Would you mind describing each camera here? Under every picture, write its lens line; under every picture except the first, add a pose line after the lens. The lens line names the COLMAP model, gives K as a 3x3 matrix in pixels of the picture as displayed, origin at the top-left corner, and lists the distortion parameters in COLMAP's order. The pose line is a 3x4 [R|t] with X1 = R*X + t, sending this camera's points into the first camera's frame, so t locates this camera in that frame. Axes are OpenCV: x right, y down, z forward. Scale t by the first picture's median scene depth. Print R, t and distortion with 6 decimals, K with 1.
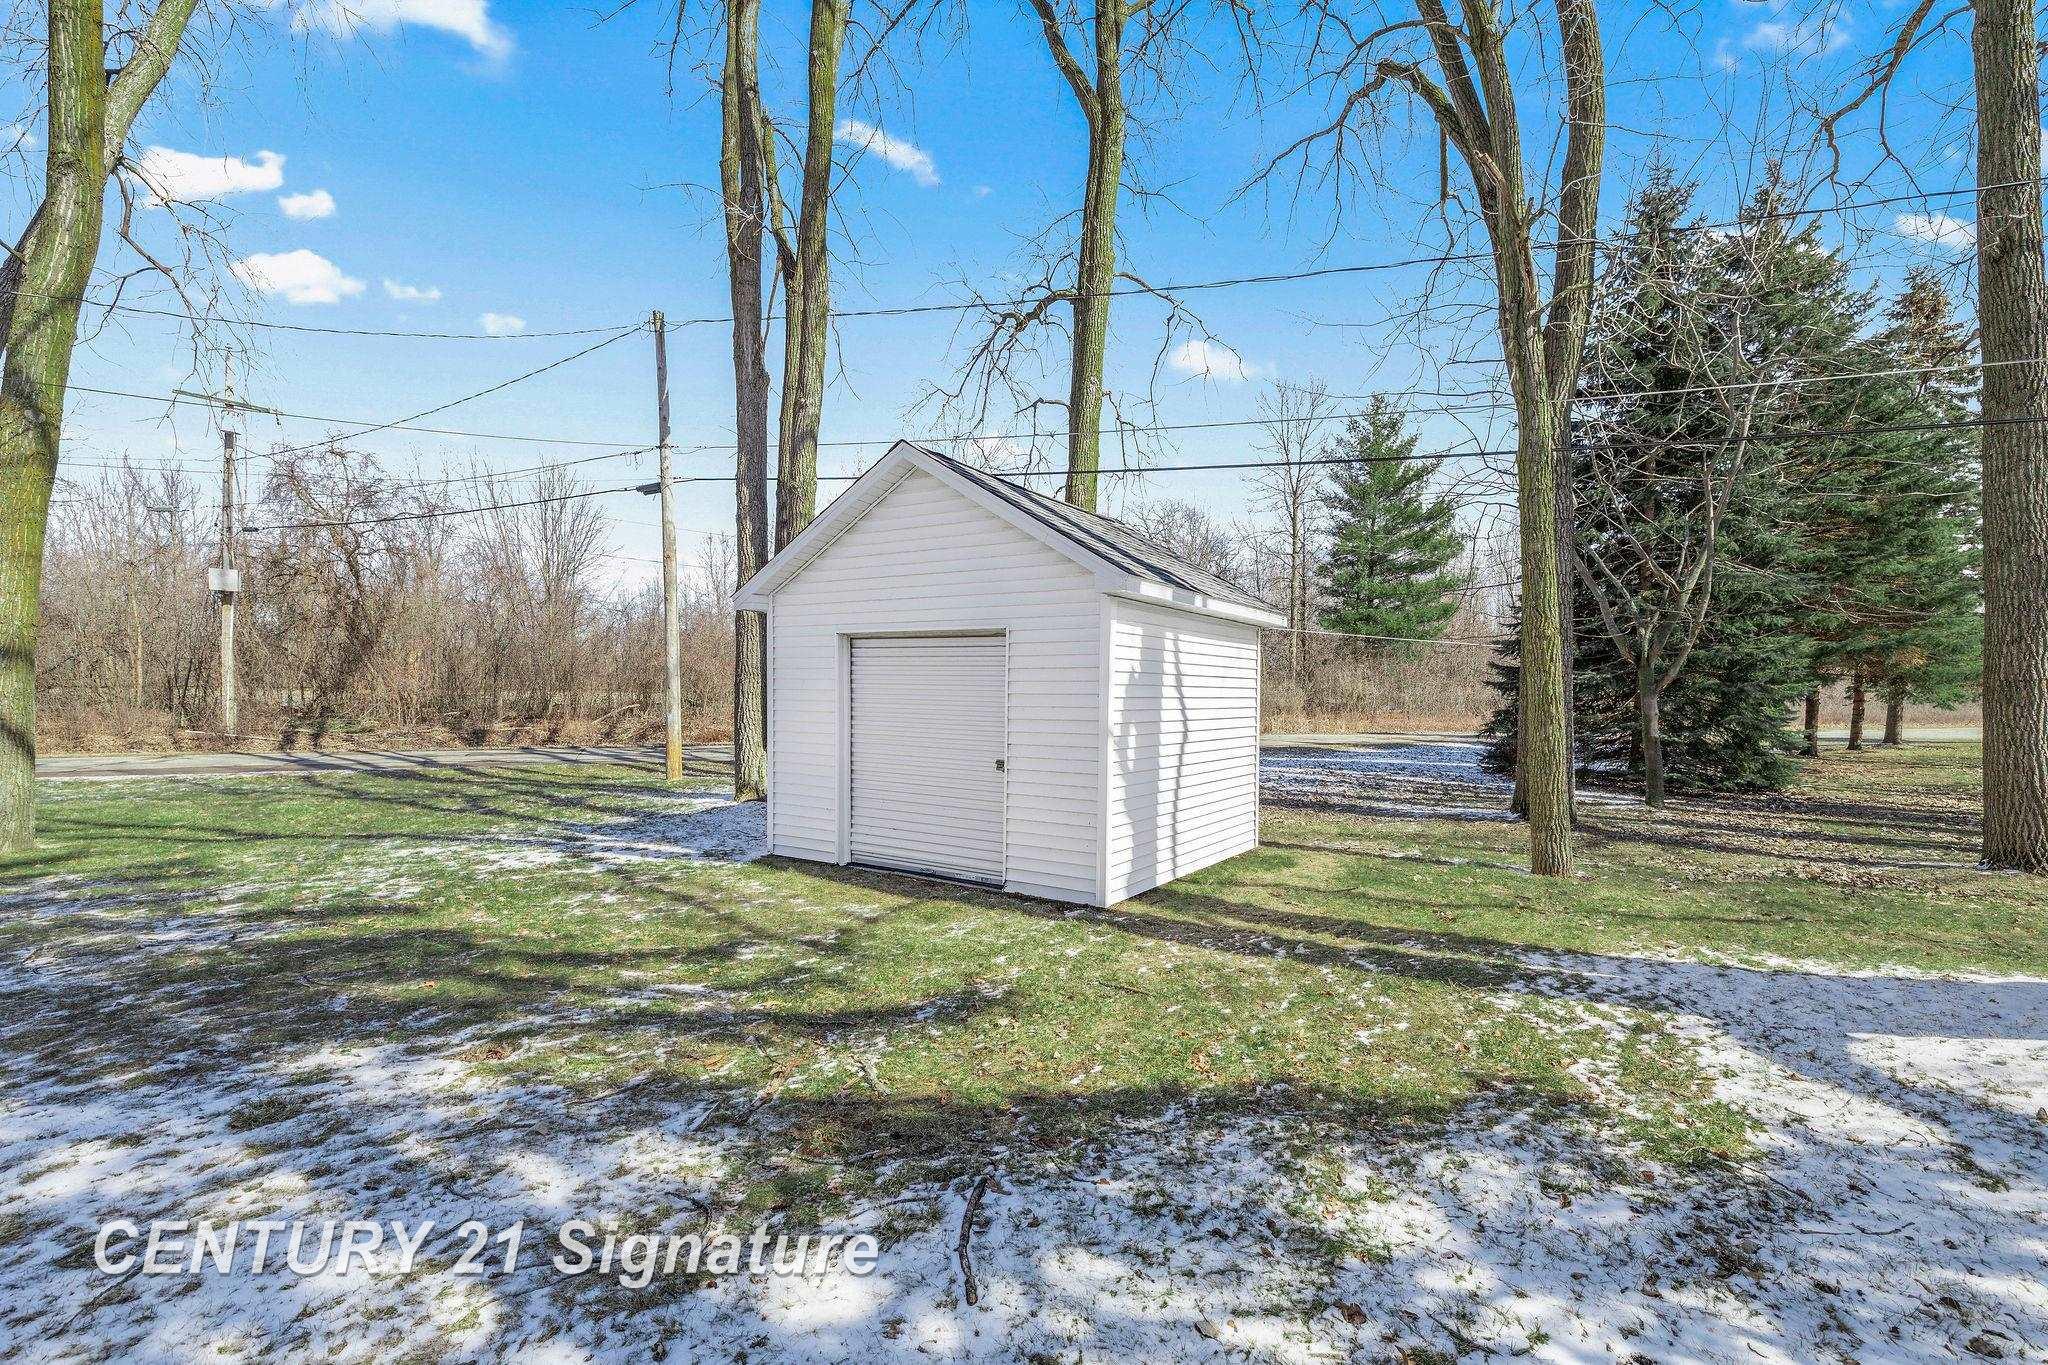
lens RADIAL K [[940.5, 0, 1017.4], [0, 940.5, 688.9], [0, 0, 1]] dist [0.025768, -0.000422]
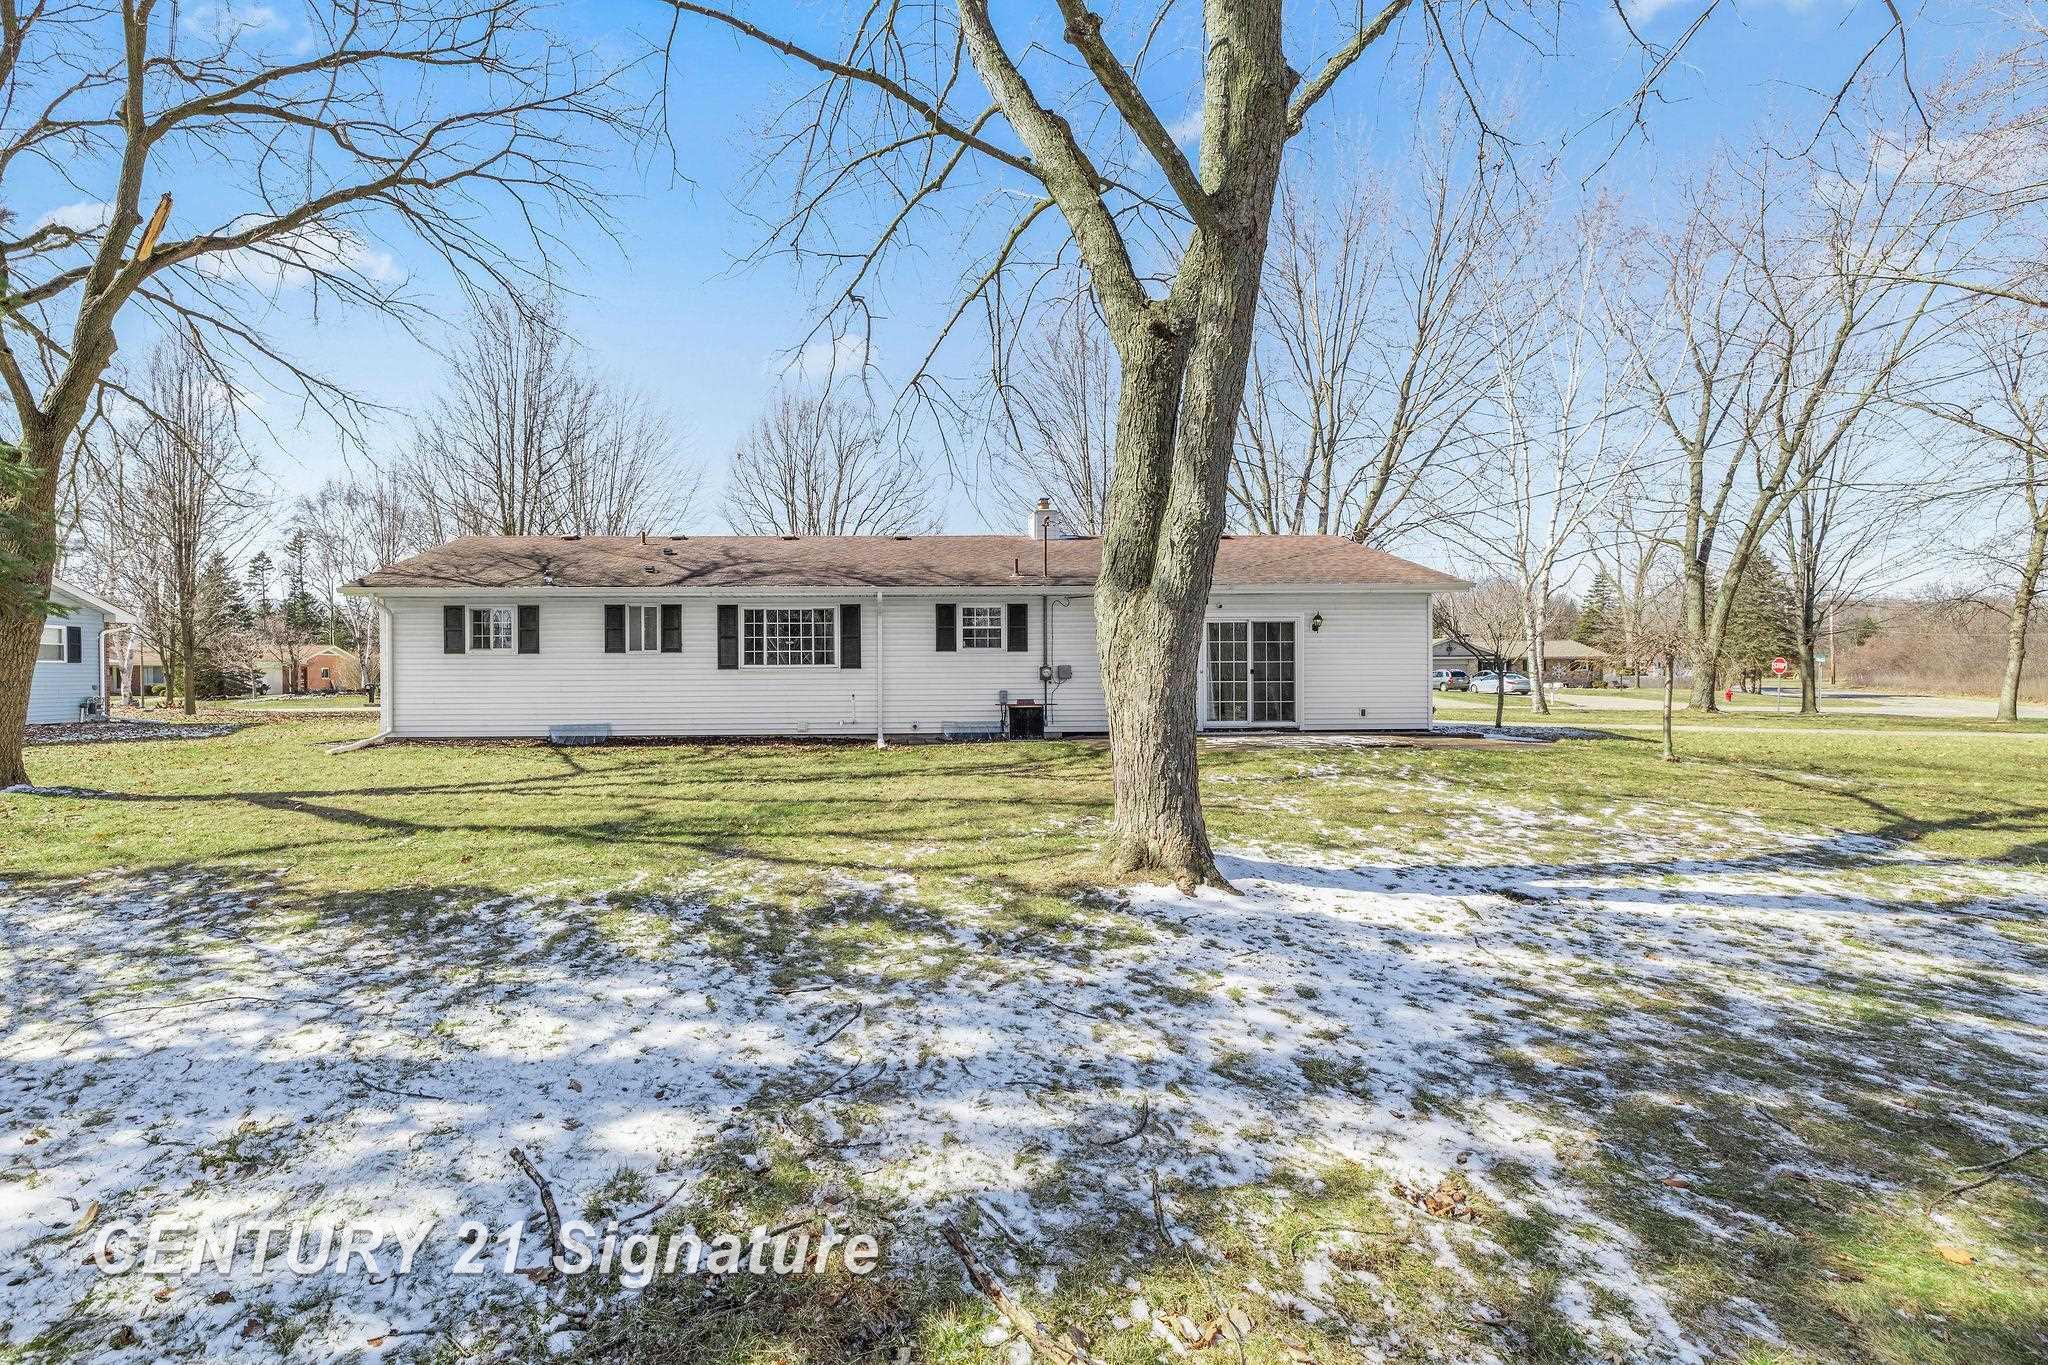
lens RADIAL K [[940.5, 0, 1020.5], [0, 940.5, 680.2], [0, 0, 1]] dist [0.025768, -0.000422]
pose [[-0.793180, -0.001144, -0.608986, 0.133521], [-0.001399, 0.999999, -0.000056, 0.010003], [0.608985, 0.000807, -0.793181, 1.690563]]
